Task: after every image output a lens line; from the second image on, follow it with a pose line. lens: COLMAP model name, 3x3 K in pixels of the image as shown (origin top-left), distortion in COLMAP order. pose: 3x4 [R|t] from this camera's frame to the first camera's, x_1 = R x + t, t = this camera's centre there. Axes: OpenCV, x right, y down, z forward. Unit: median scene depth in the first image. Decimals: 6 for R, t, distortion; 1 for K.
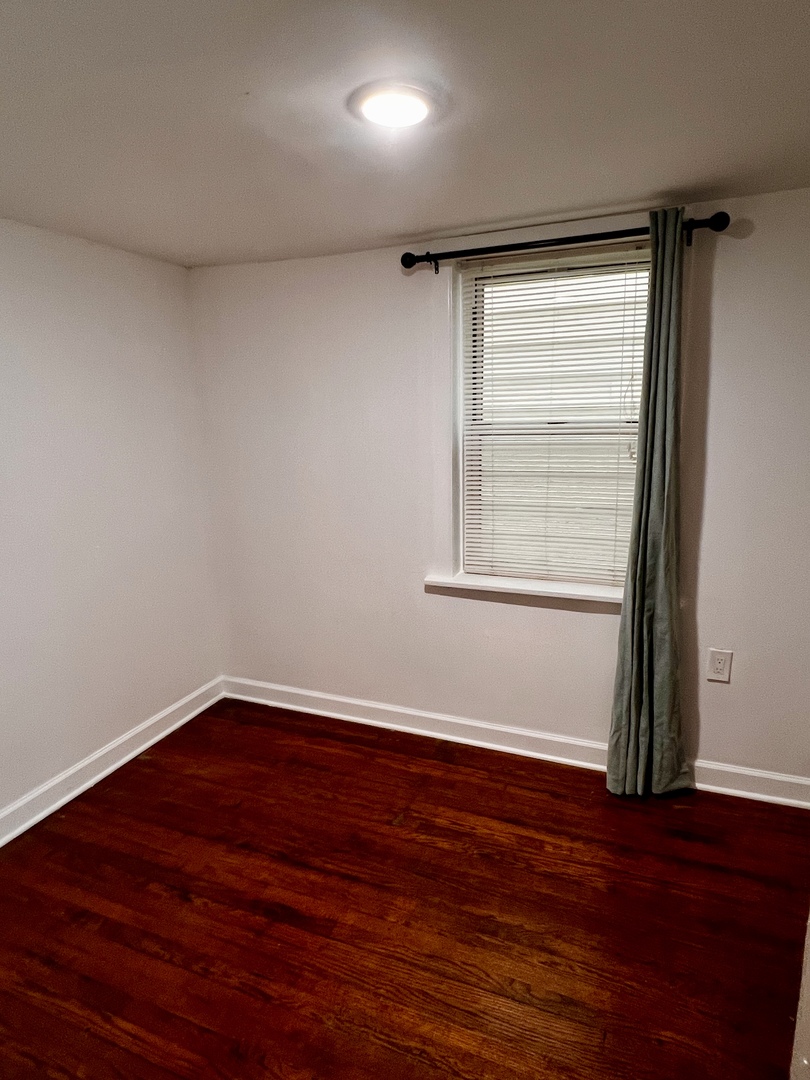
lens RADIAL K [[620.3, 0, 400.8], [0, 620.3, 542.5], [0, 0, 1]] dist [-0.003797, 0.003120]
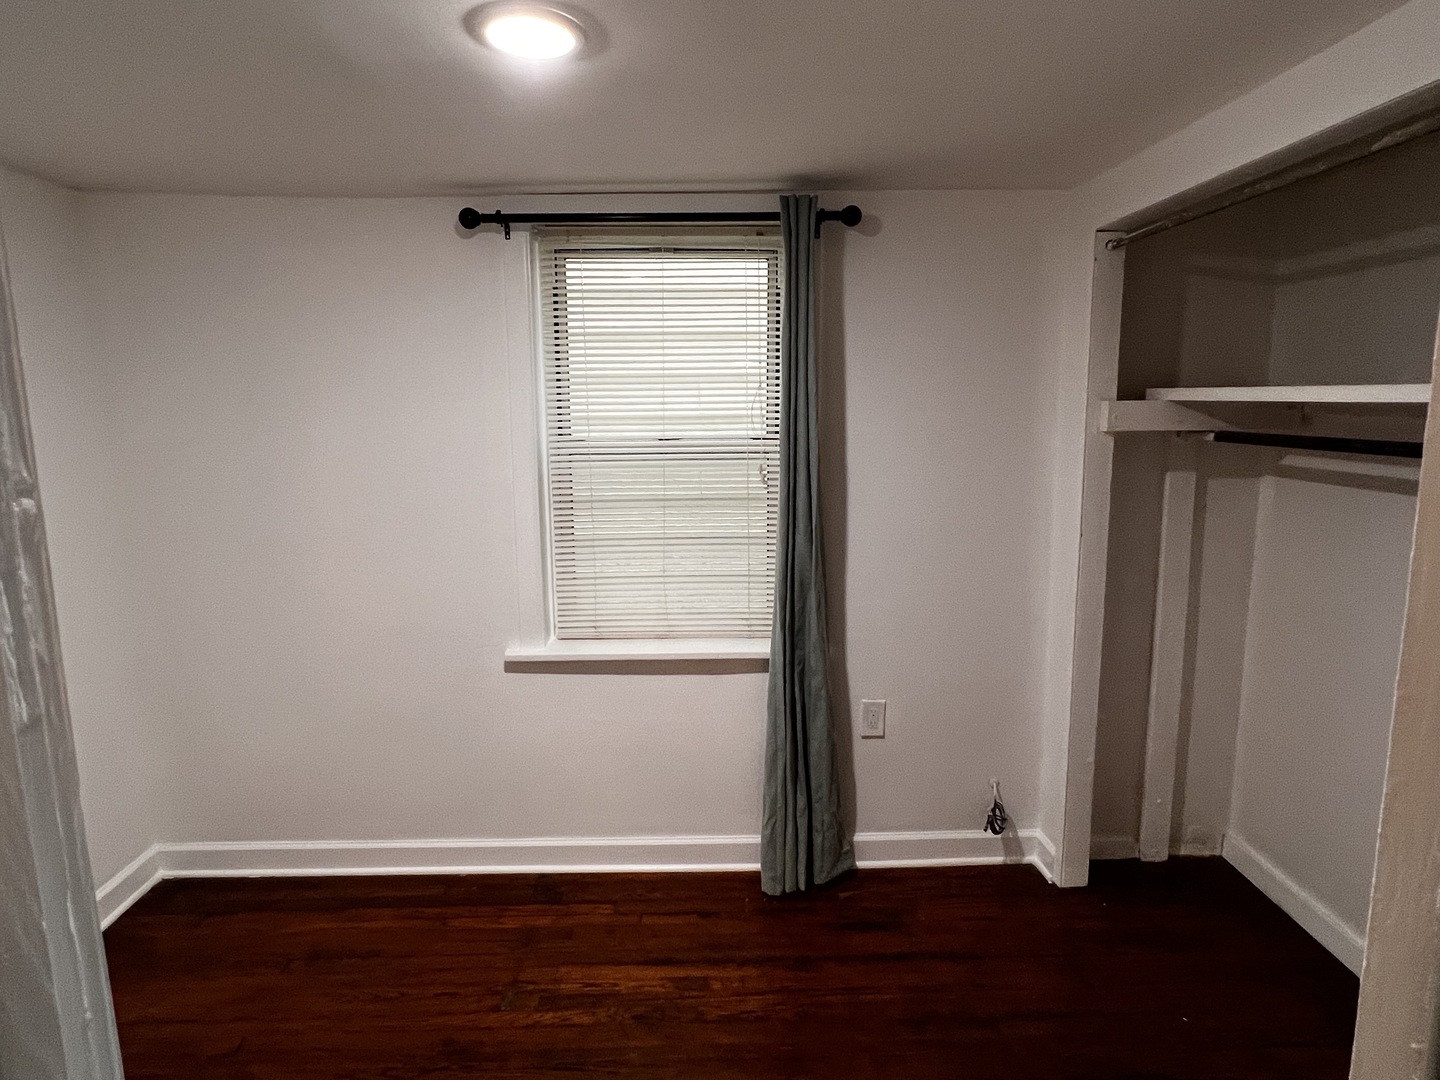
lens RADIAL K [[827.0, 0, 711.4], [0, 827.0, 547.9], [0, 0, 1]] dist [-0.003797, 0.003120]
pose [[0.915370, -0.054772, 0.398870, -0.136077], [0.072857, 0.996882, -0.030310, -0.019517], [-0.395966, 0.056805, 0.916506, 0.020189]]
